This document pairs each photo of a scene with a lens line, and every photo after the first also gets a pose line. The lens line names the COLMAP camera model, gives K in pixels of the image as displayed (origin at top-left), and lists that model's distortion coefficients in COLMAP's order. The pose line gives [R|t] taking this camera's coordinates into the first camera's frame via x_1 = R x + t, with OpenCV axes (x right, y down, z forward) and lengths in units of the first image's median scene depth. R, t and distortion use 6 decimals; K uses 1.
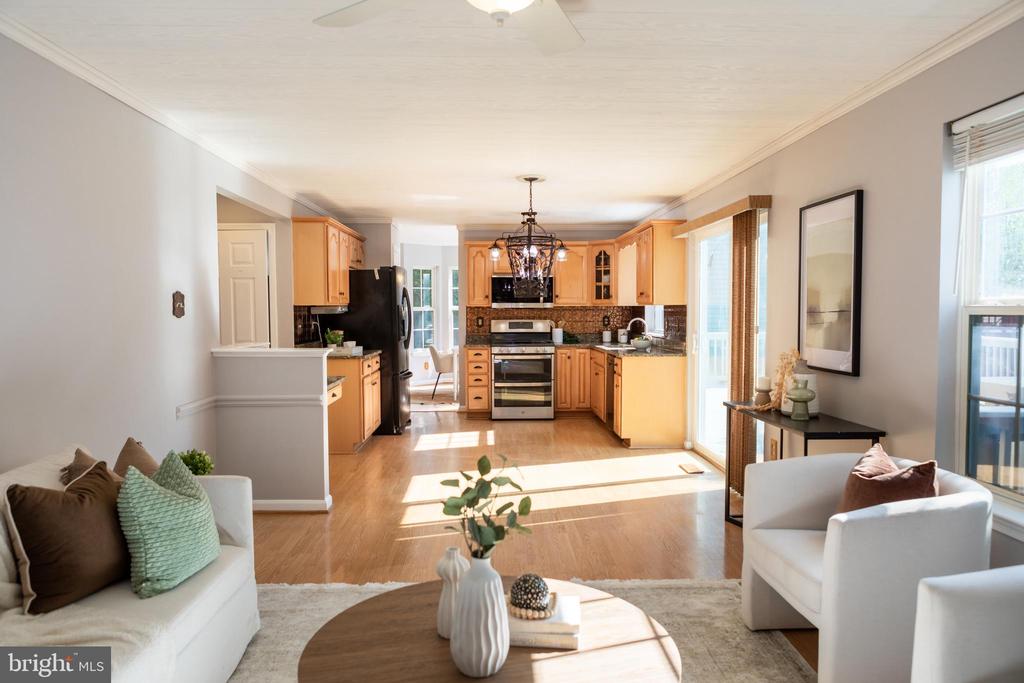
lens RADIAL K [[690.8, 0, 512.0], [0, 690.8, 341.5], [0, 0, 1]] dist [-0.019613, 0.005539]
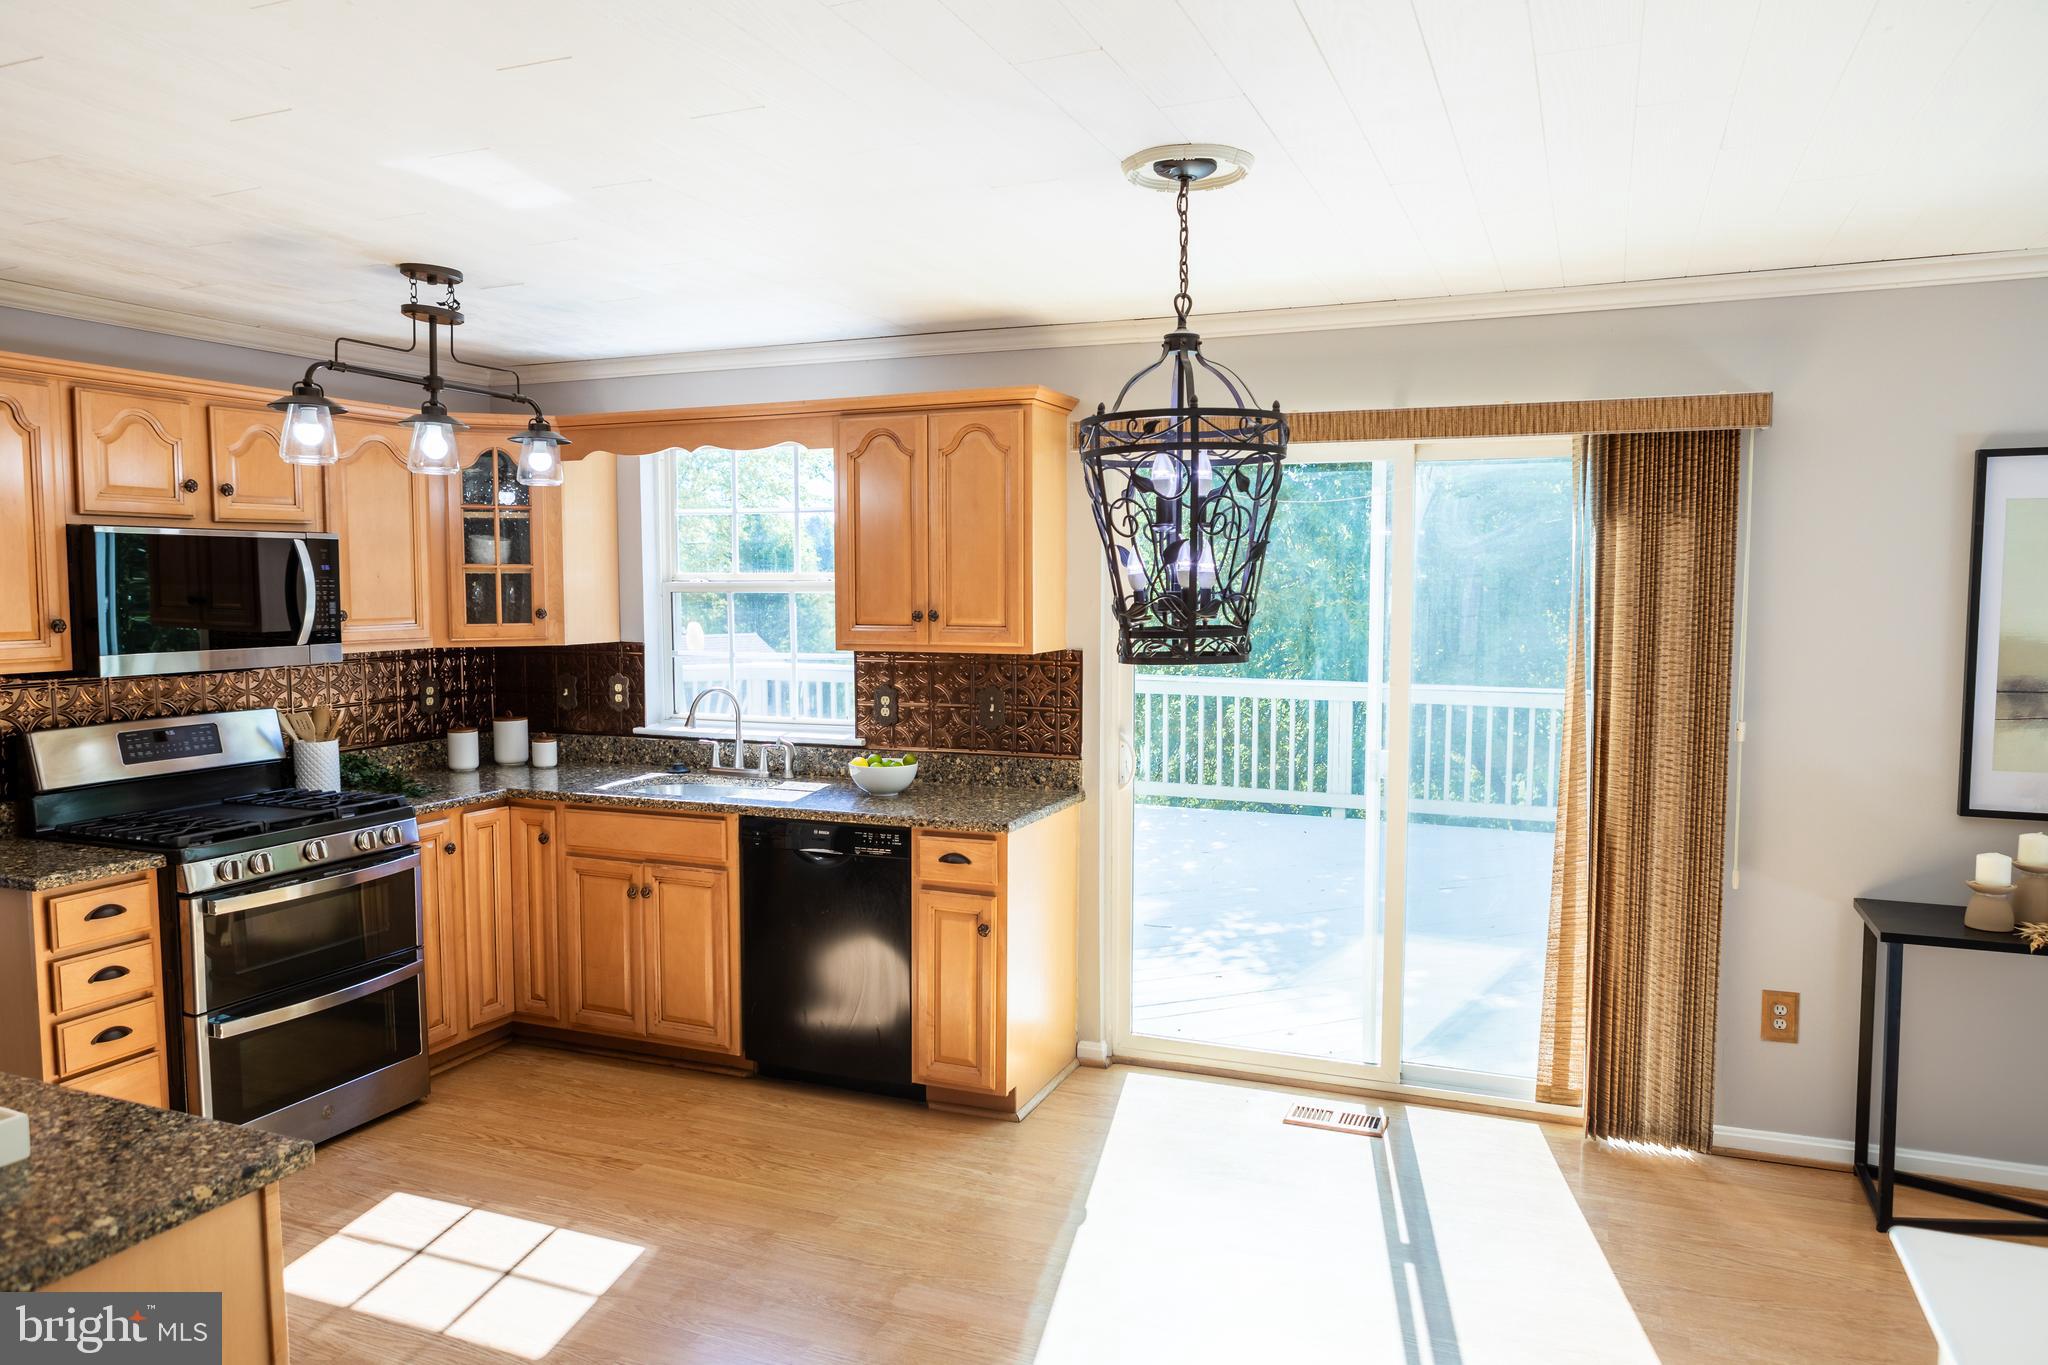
lens RADIAL K [[1381.5, 0, 1024.0], [0, 1381.5, 682.5], [0, 0, 1]] dist [-0.019613, 0.005539]
pose [[0.413899, -0.065717, 0.907947, -0.295836], [0.044330, 0.997663, 0.052002, -0.057060], [-0.909243, 0.018725, 0.415845, 0.573293]]
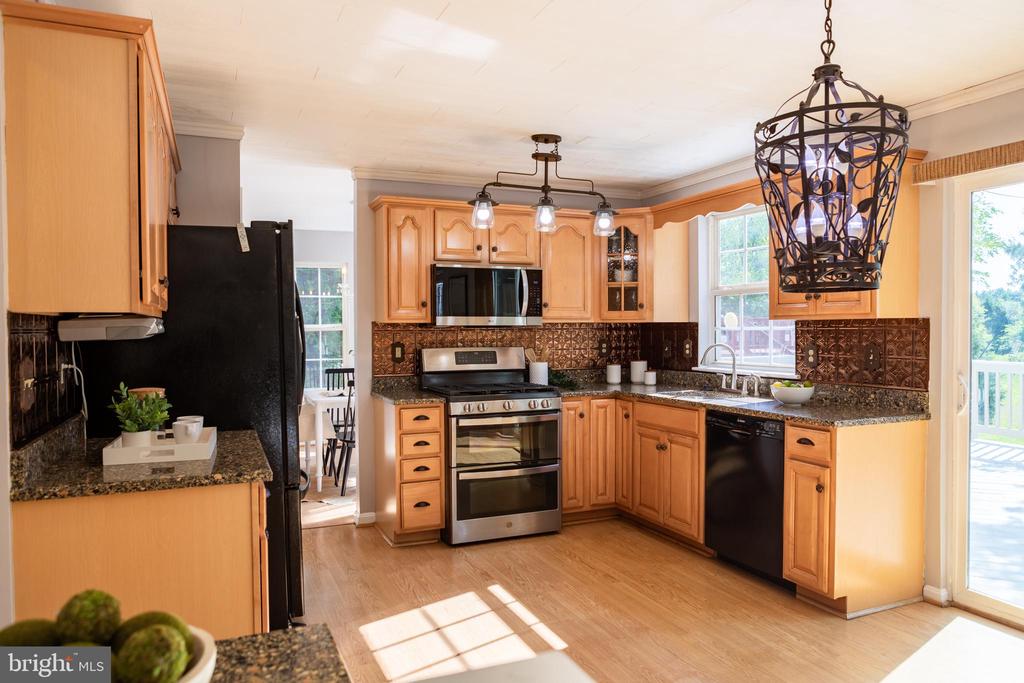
lens RADIAL K [[700.2, 0, 512.0], [0, 700.2, 341.5], [0, 0, 1]] dist [-0.018940, 0.002487]
pose [[0.929567, -0.007614, 0.368574, -0.172240], [0.019240, 0.999426, -0.027877, -0.020997], [-0.368150, 0.033004, 0.929180, 0.492842]]
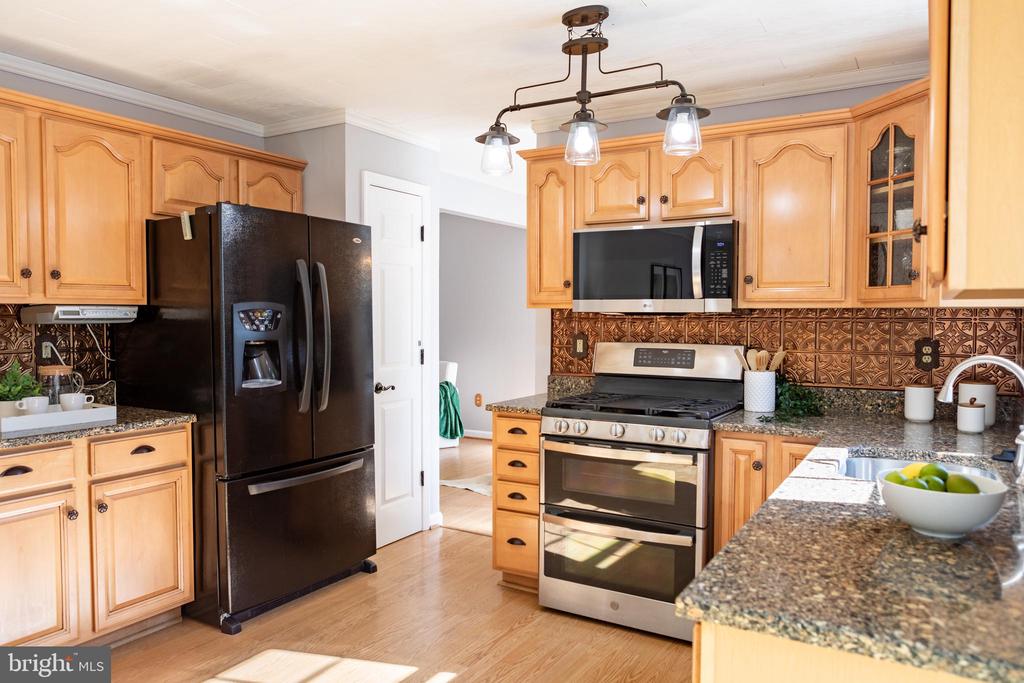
lens RADIAL K [[714.2, 0, 512.0], [0, 714.2, 341.5], [0, 0, 1]] dist [-0.023303, 0.005952]
pose [[0.839753, 0.026102, -0.542340, 0.163101], [-0.032344, 0.999475, -0.001977, -0.030344], [0.542004, 0.019202, 0.840157, 0.647880]]
